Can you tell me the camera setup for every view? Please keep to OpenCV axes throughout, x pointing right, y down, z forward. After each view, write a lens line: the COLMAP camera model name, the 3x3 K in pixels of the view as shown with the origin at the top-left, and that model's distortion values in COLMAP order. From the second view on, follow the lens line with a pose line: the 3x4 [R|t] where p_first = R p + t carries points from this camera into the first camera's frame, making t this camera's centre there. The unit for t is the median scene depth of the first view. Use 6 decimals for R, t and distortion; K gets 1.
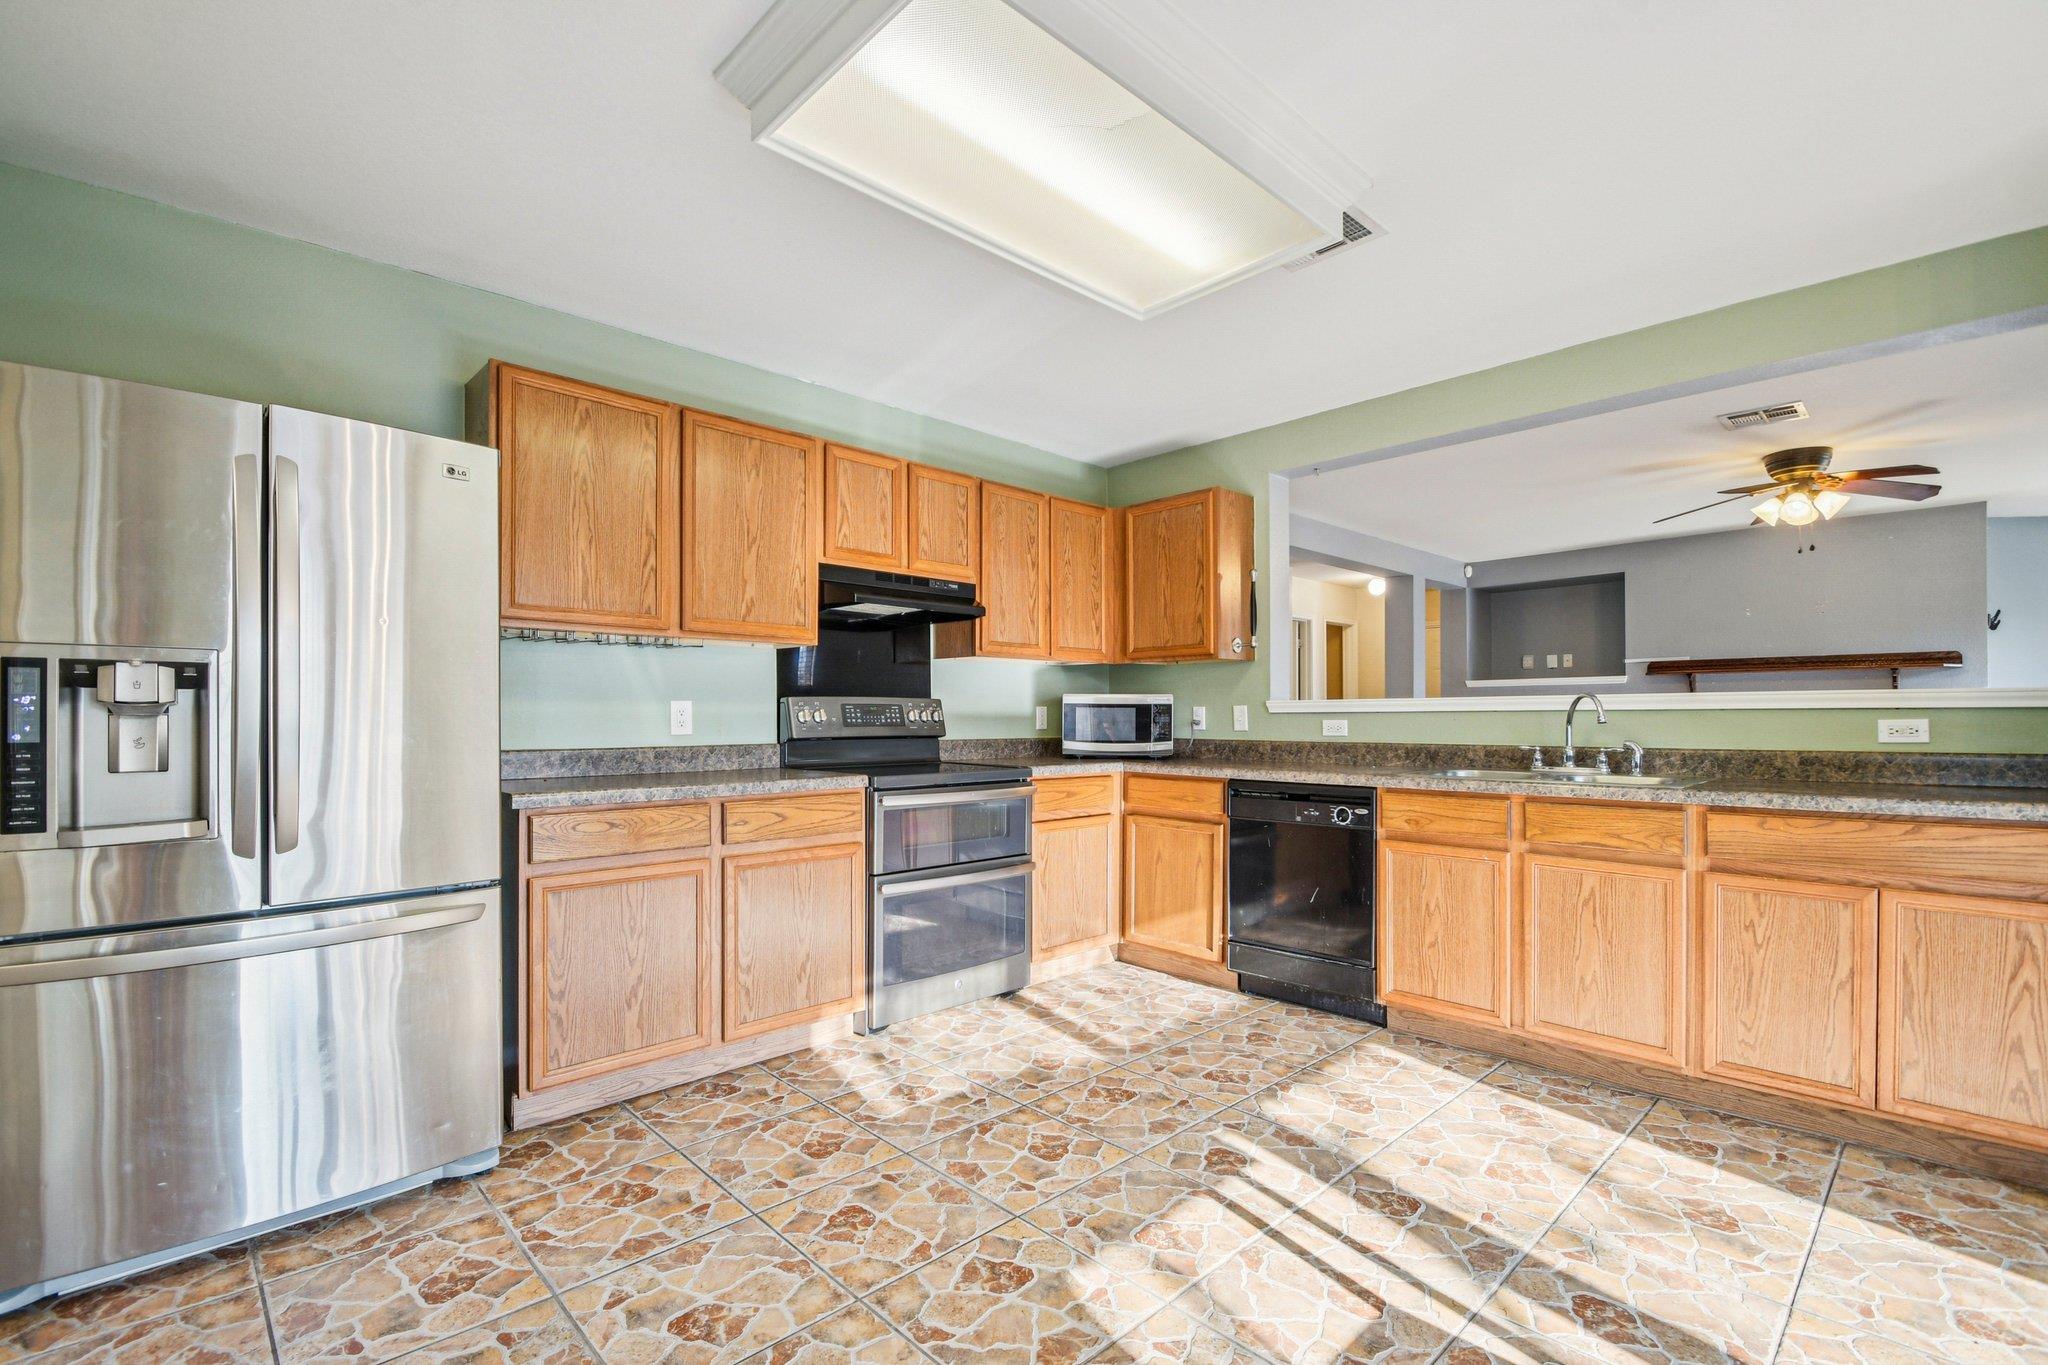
lens RADIAL K [[913.9, 0, 1039.0], [0, 913.9, 710.8], [0, 0, 1]] dist [-0.005765, -0.003729]
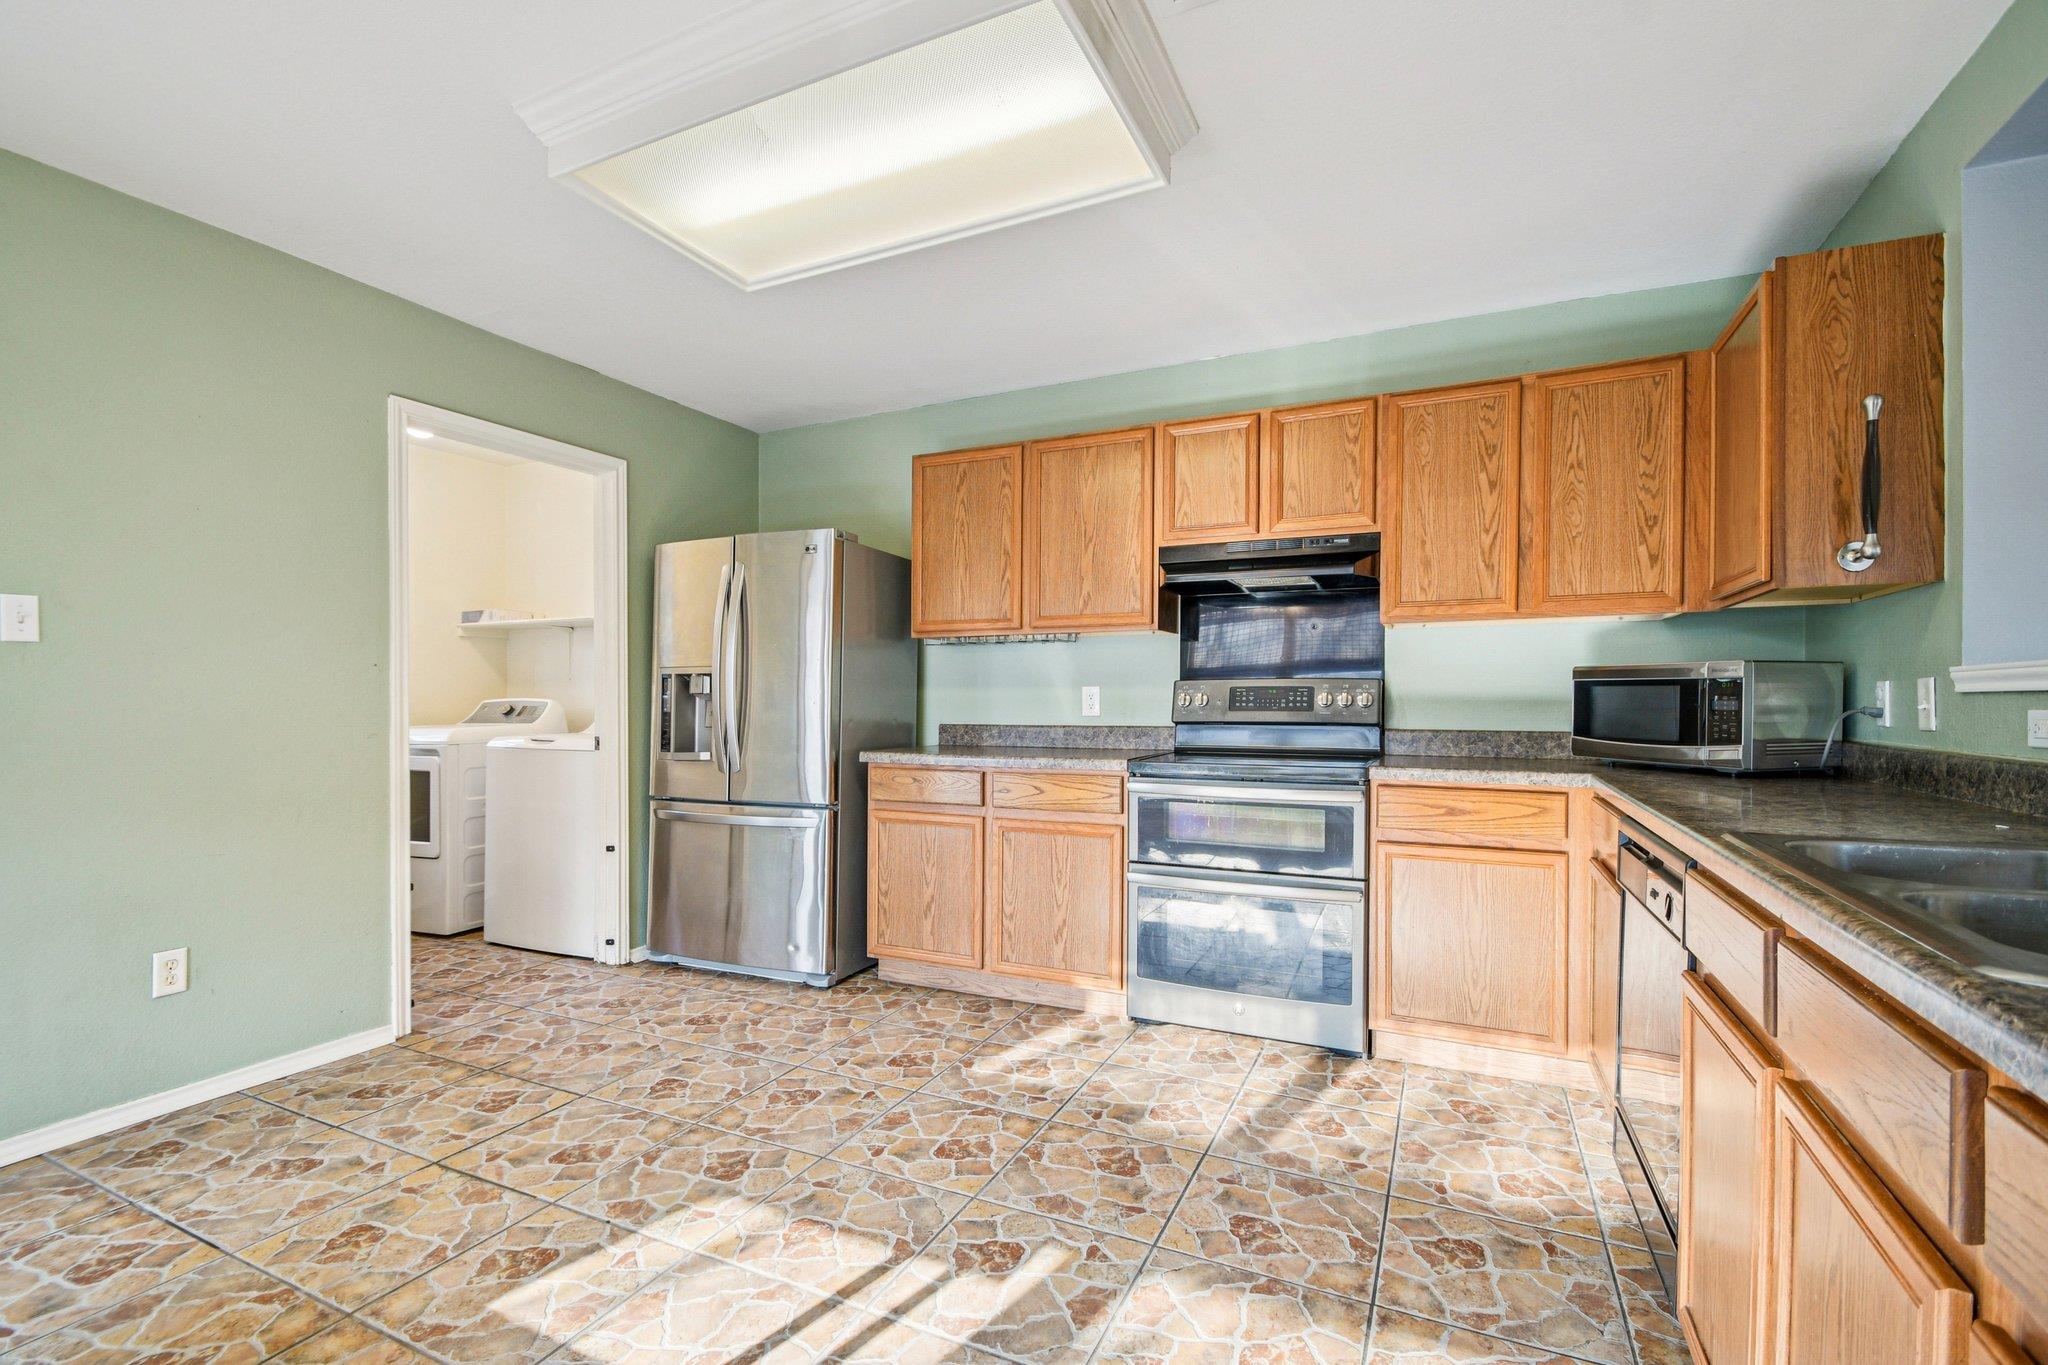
lens RADIAL K [[913.9, 0, 1019.3], [0, 913.9, 701.4], [0, 0, 1]] dist [-0.005765, -0.003729]
pose [[0.347611, 0.004137, -0.937630, 0.785786], [0.007887, 0.999942, 0.007337, -0.001117], [0.937606, -0.009946, 0.347558, 0.610626]]
